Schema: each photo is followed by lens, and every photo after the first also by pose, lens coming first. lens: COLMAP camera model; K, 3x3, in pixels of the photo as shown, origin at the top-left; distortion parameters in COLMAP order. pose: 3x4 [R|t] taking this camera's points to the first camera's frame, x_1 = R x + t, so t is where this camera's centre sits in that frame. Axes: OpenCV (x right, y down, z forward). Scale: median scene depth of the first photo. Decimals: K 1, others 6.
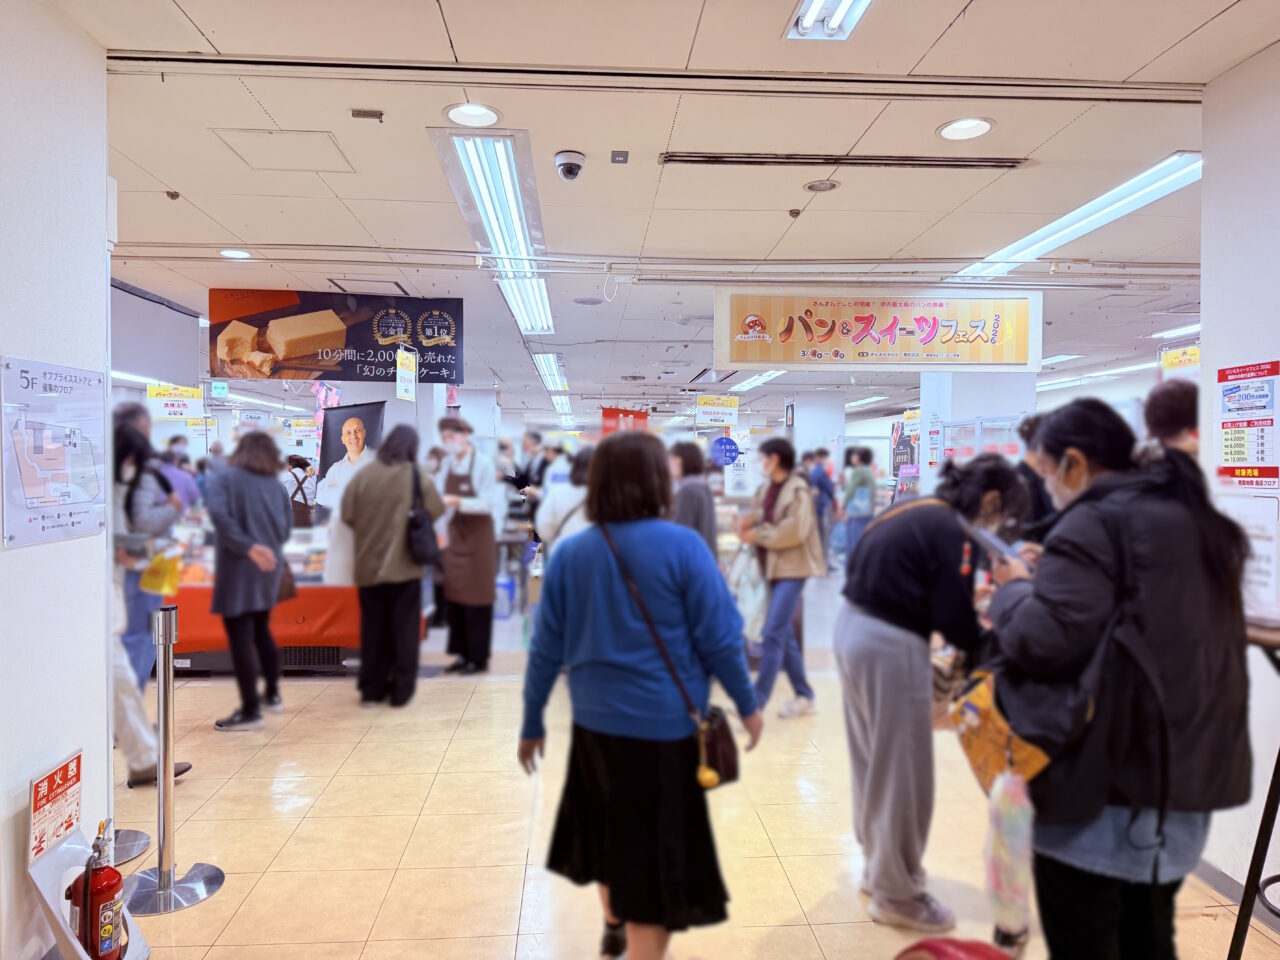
lens RADIAL K [[896.4, 0, 638.3], [0, 896.4, 474.9], [0, 0, 1]] dist [0.000405, -0.000245]
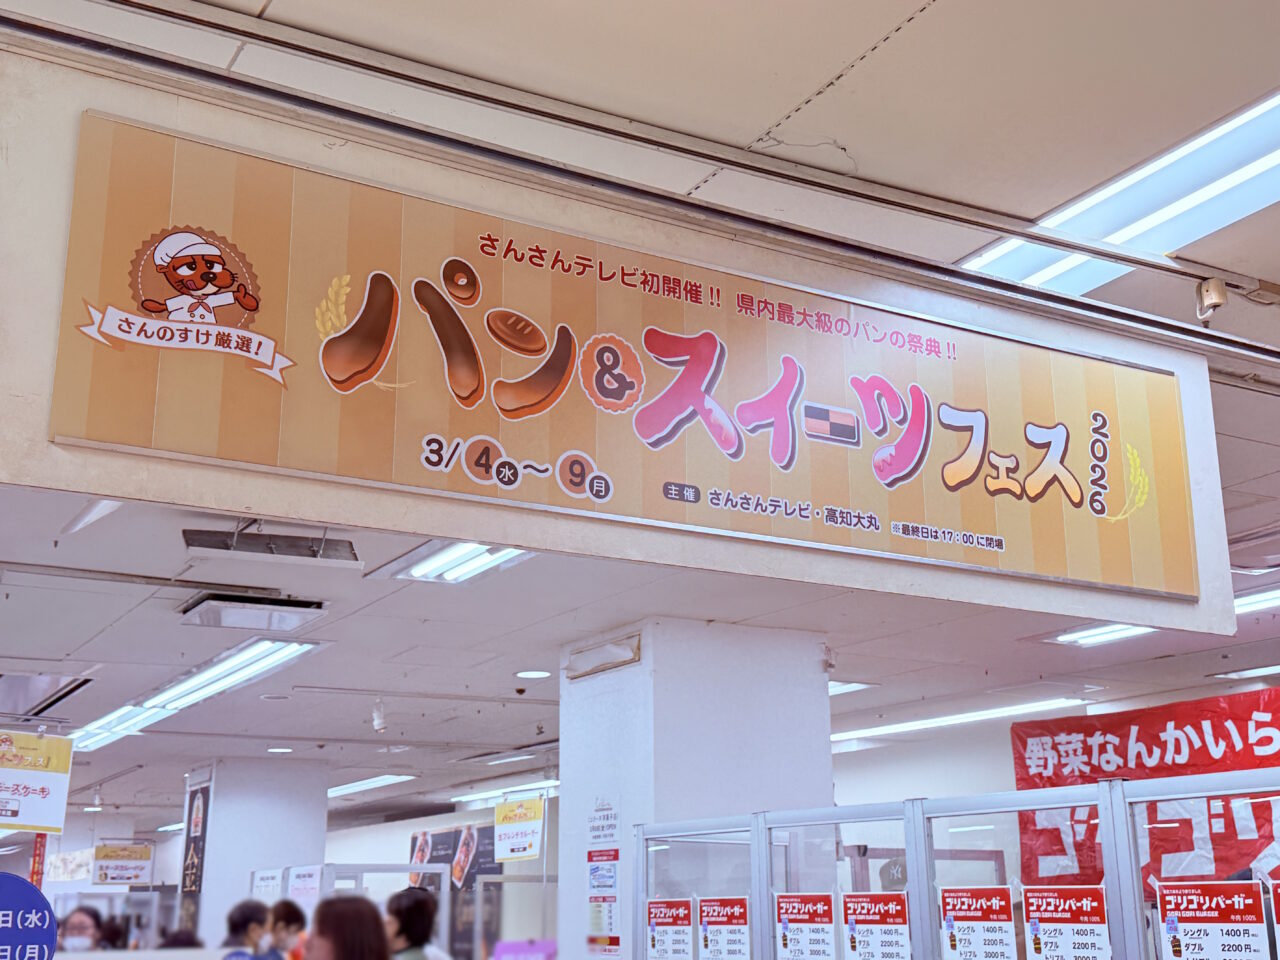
lens RADIAL K [[1555.2, 0, 638.3], [0, 1555.2, 478.1], [0, 0, 1]] dist [0.097166, 0.000000]
pose [[0.900697, 0.108762, 0.420614, 0.074588], [0.013037, 0.960954, -0.276400, -0.029249], [-0.434253, 0.254436, 0.864110, 0.658904]]
